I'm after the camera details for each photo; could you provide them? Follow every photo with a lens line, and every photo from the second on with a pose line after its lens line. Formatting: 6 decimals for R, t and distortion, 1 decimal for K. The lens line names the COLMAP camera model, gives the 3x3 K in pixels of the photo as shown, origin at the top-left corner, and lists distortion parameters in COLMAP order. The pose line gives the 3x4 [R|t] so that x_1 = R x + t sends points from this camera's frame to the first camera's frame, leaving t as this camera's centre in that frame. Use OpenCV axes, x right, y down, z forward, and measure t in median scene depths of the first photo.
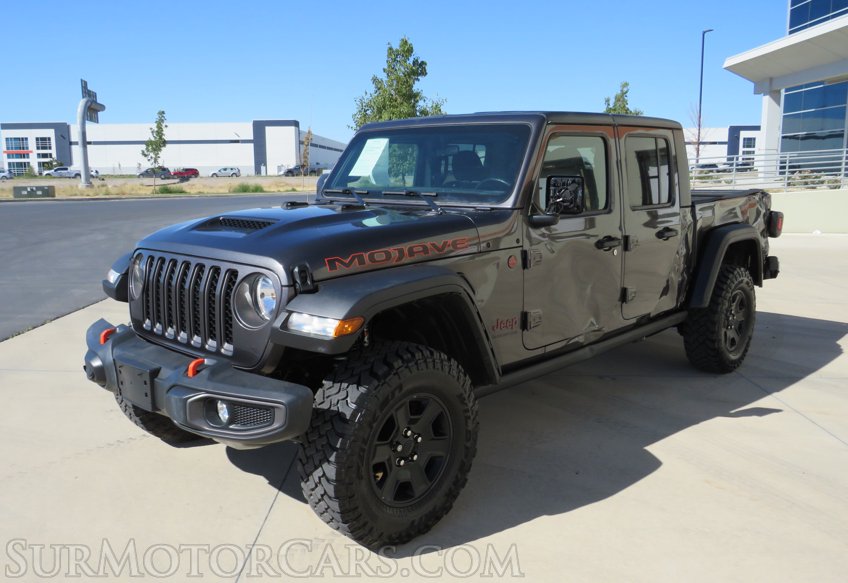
lens RADIAL K [[727.2, 0, 421.5], [0, 727.2, 285.0], [0, 0, 1]] dist [-0.016315, -0.004118]
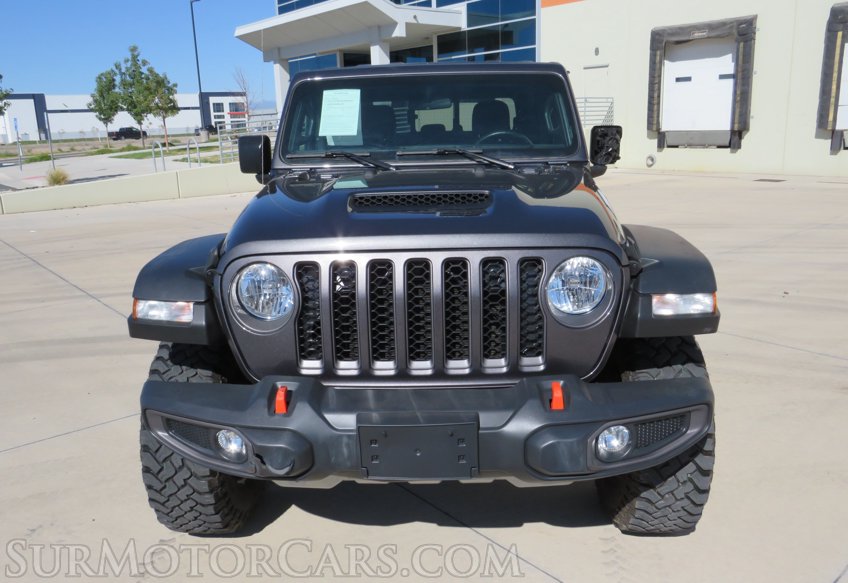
lens RADIAL K [[672.0, 0, 420.3], [0, 672.0, 290.3], [0, 0, 1]] dist [-0.031421, 0.017200]
pose [[0.753267, -0.177265, 0.633377, -0.563963], [0.131358, 0.984141, 0.119212, -0.060760], [-0.644464, -0.006600, 0.764606, 0.390959]]
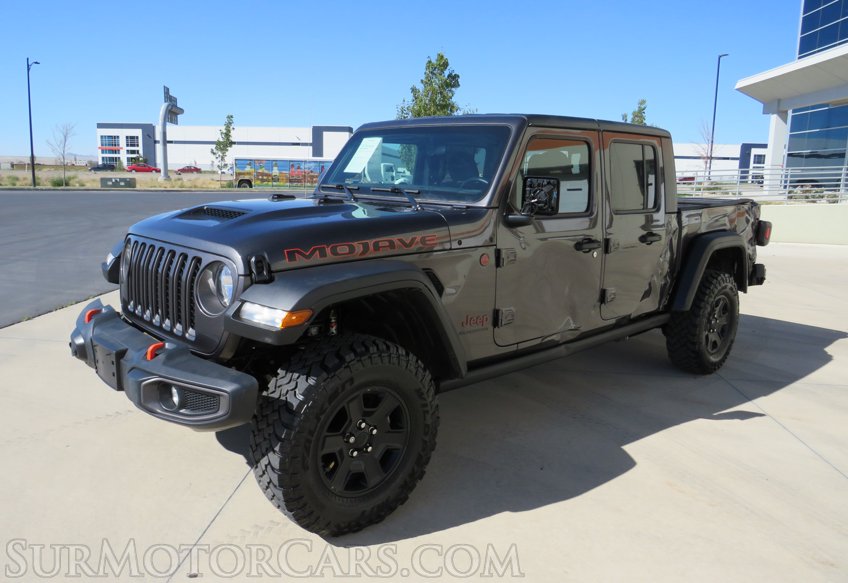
lens RADIAL K [[648.0, 0, 423.7], [0, 648.0, 284.1], [0, 0, 1]] dist [-0.046540, 0.026044]
pose [[0.997884, 0.039896, -0.051337, 0.076049], [-0.039270, 0.999142, 0.013139, -0.005421], [0.051817, -0.011095, 0.998595, 0.077466]]
